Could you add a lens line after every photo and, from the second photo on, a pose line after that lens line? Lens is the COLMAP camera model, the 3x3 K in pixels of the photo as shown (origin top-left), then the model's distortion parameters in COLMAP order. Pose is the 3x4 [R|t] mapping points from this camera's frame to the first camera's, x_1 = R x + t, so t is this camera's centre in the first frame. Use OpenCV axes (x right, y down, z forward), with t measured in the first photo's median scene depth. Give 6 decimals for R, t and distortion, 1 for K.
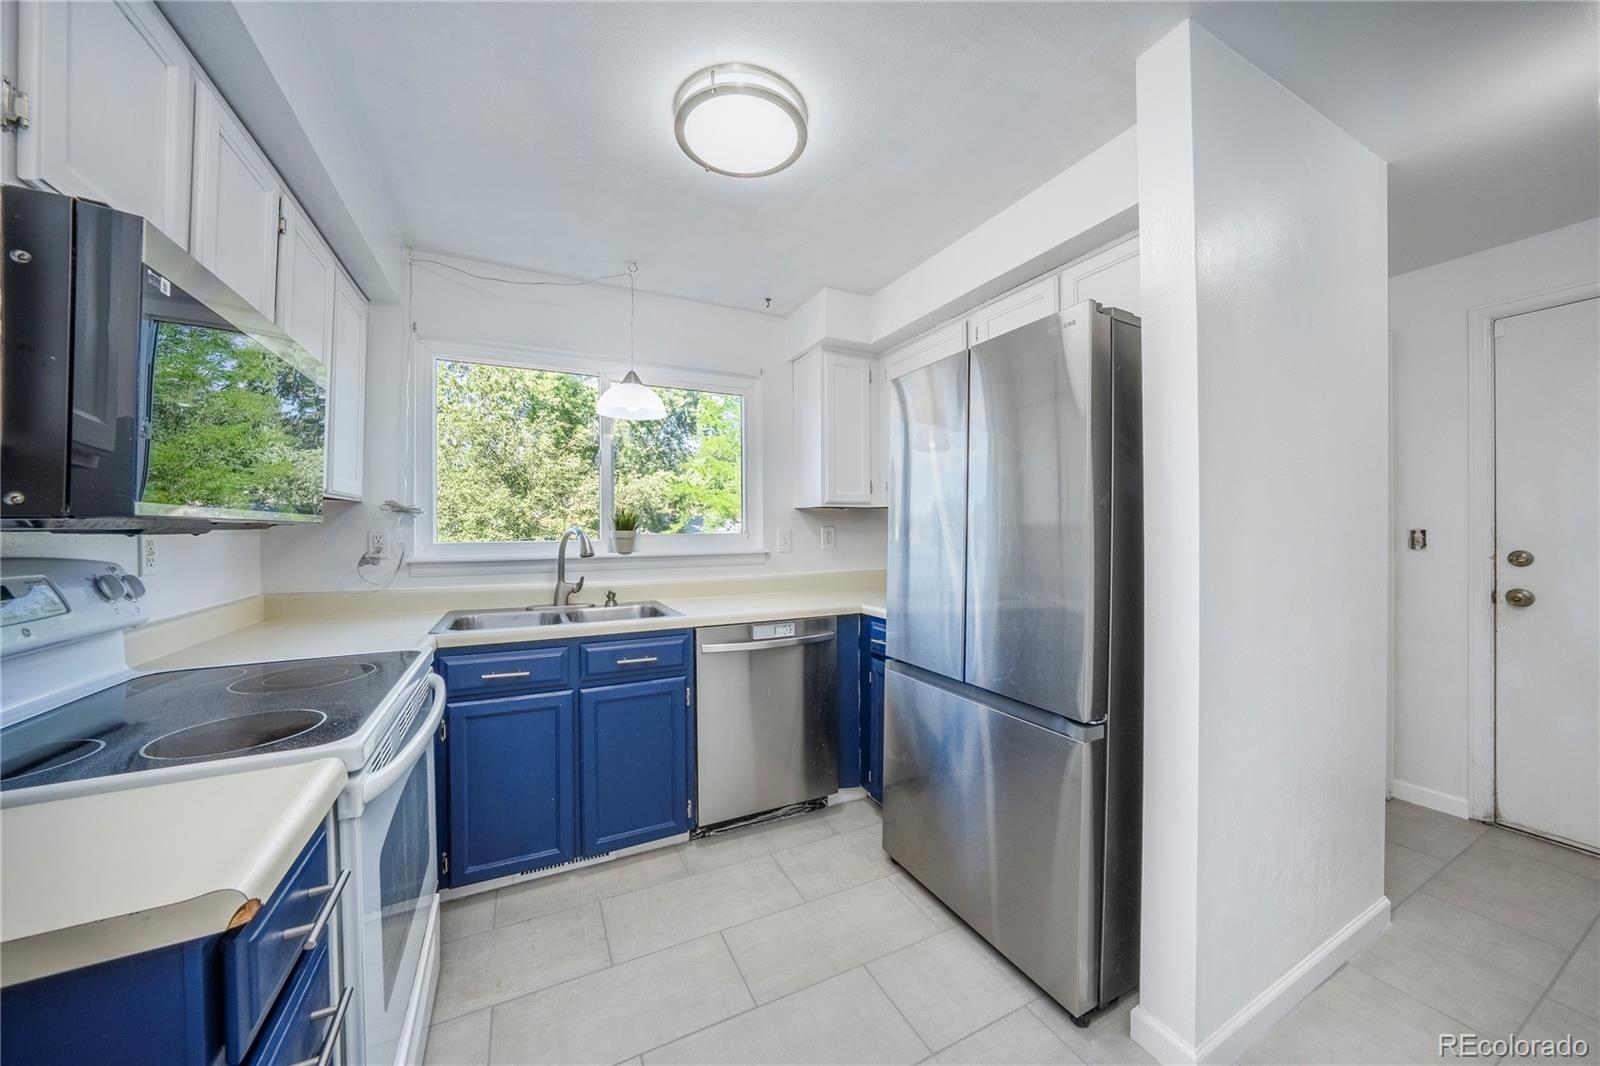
lens RADIAL K [[574.5, 0, 800.0], [0, 574.5, 533.0], [0, 0, 1]] dist [-0.000173, 0.000041]
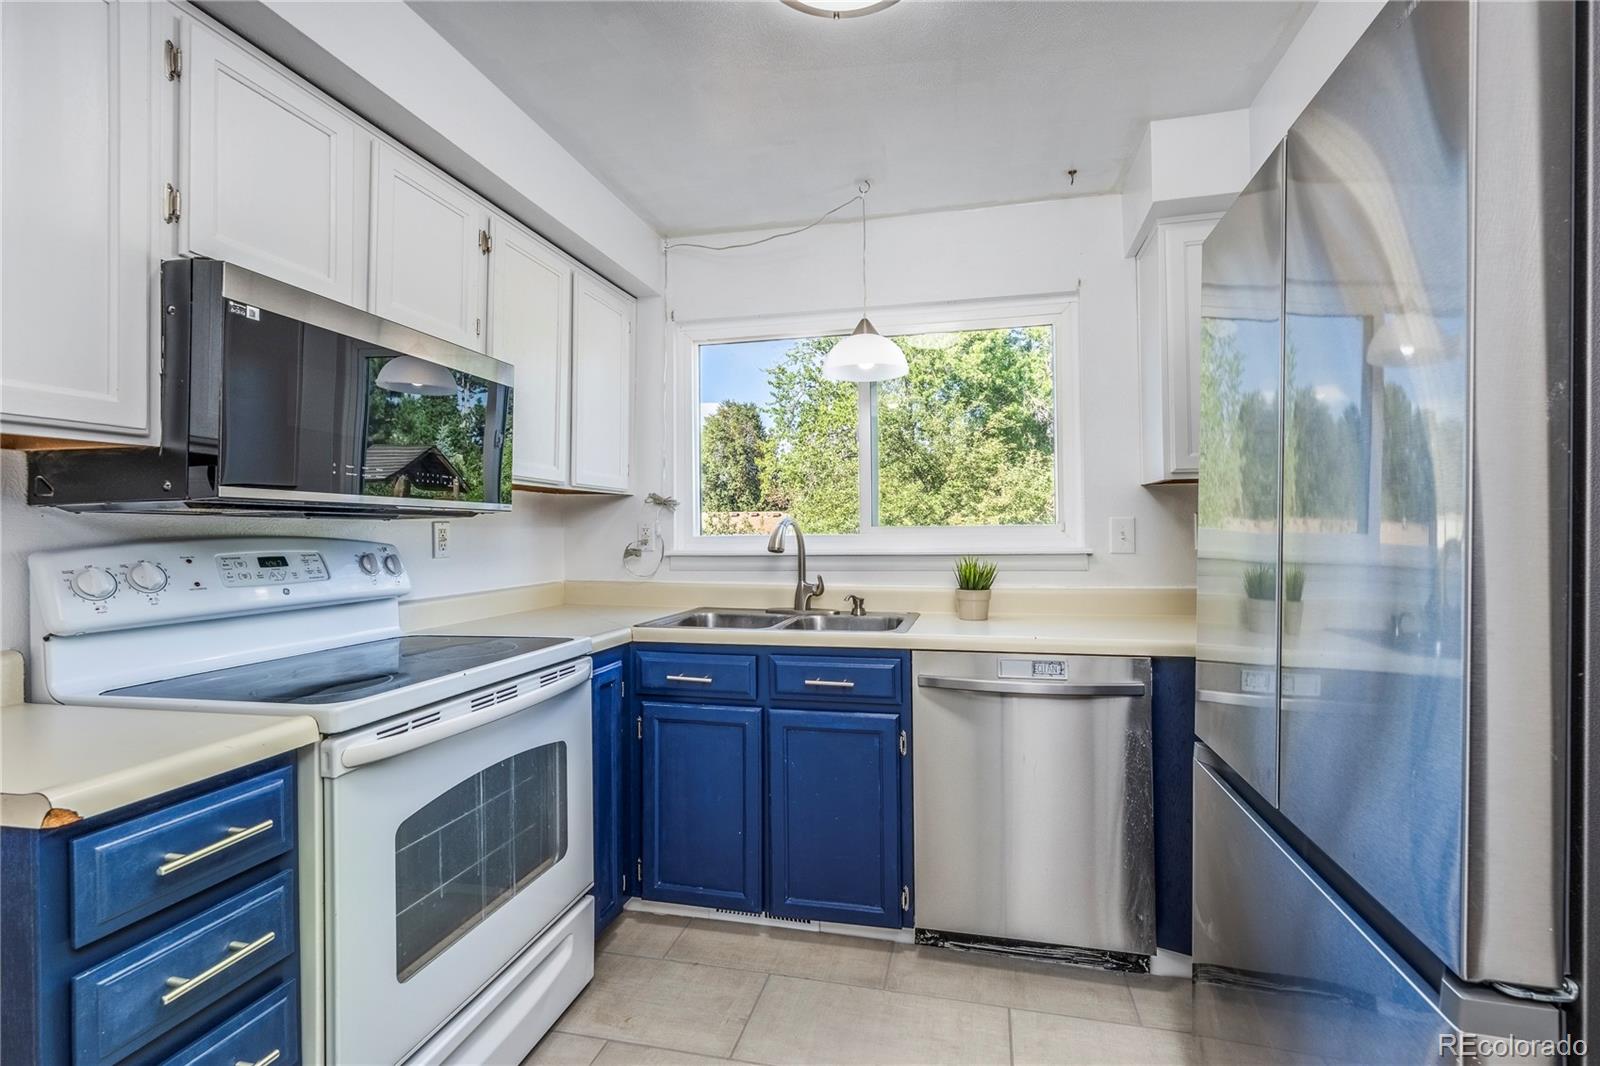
lens RADIAL K [[718.8, 0, 802.7], [0, 718.8, 521.2], [0, 0, 1]] dist [0.015405, -0.000009]
pose [[0.774336, -0.013828, -0.632623, 0.296384], [0.000503, 0.999774, -0.021237, 0.020451], [0.632774, 0.016126, 0.774169, 0.200826]]
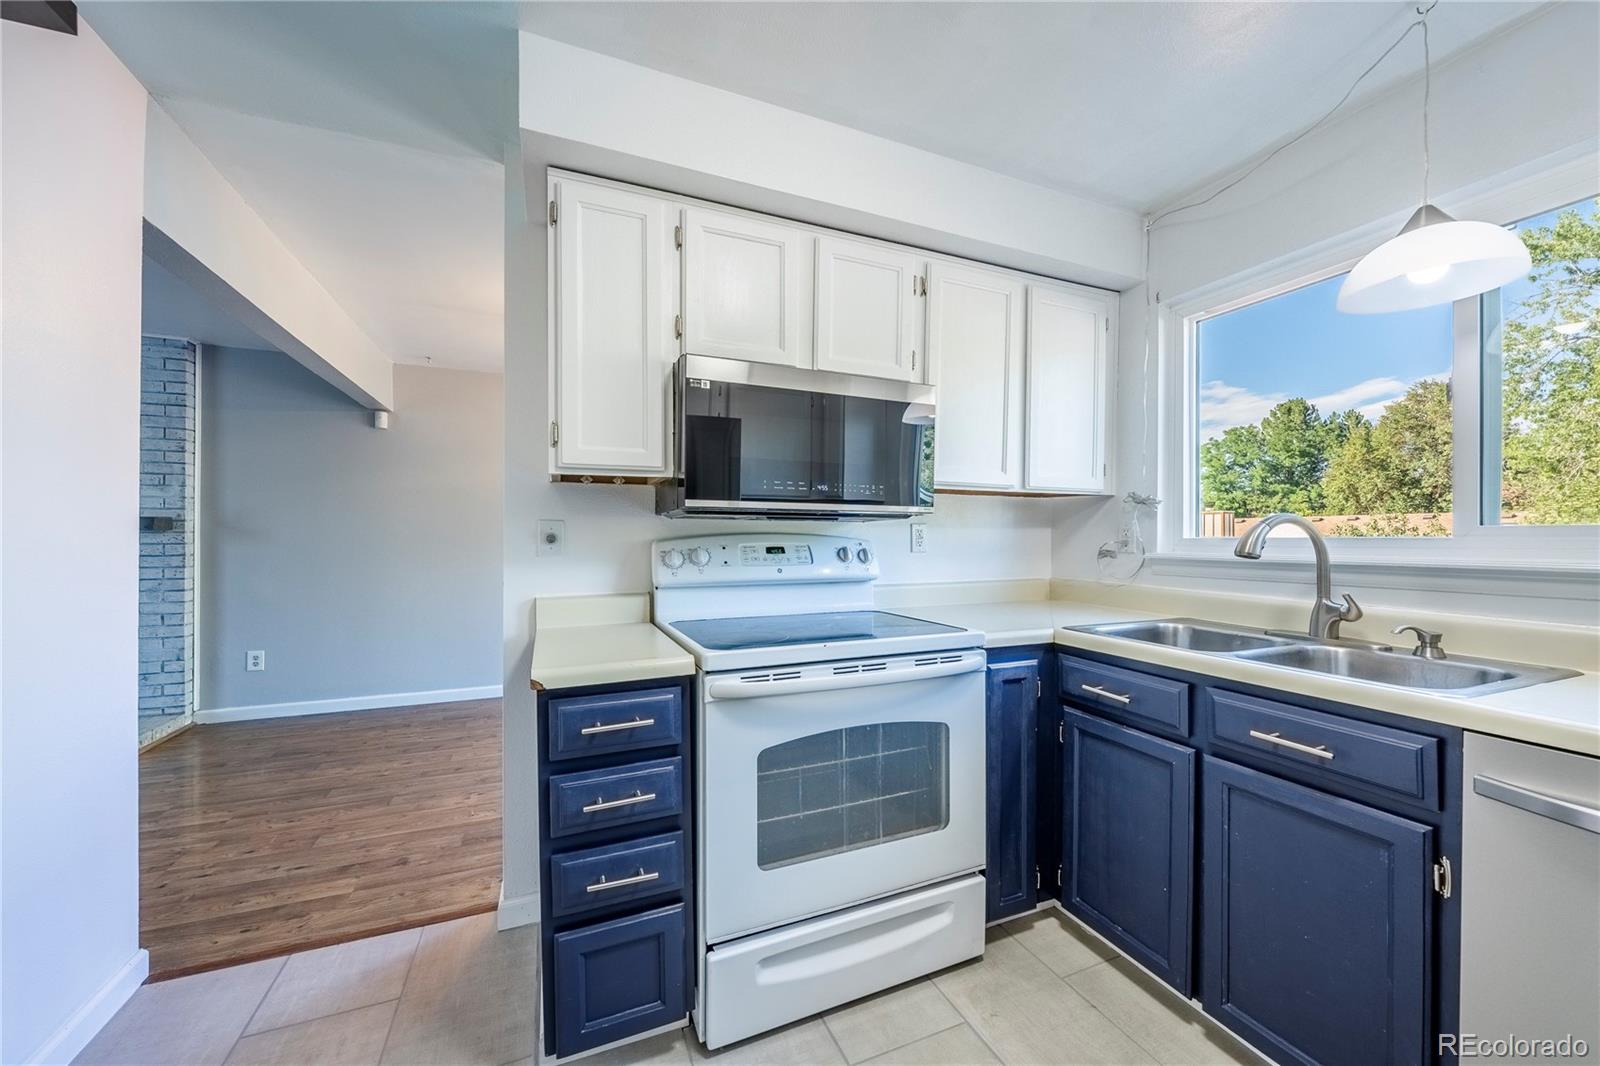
lens RADIAL K [[576.9, 0, 799.9], [0, 576.9, 538.7], [0, 0, 1]] dist [-0.000116, -0.000080]
pose [[-0.049568, 0.003931, -0.998763, 0.281570], [-0.011221, 0.999927, 0.004492, 0.024001], [0.998708, 0.011430, -0.049520, 0.520852]]
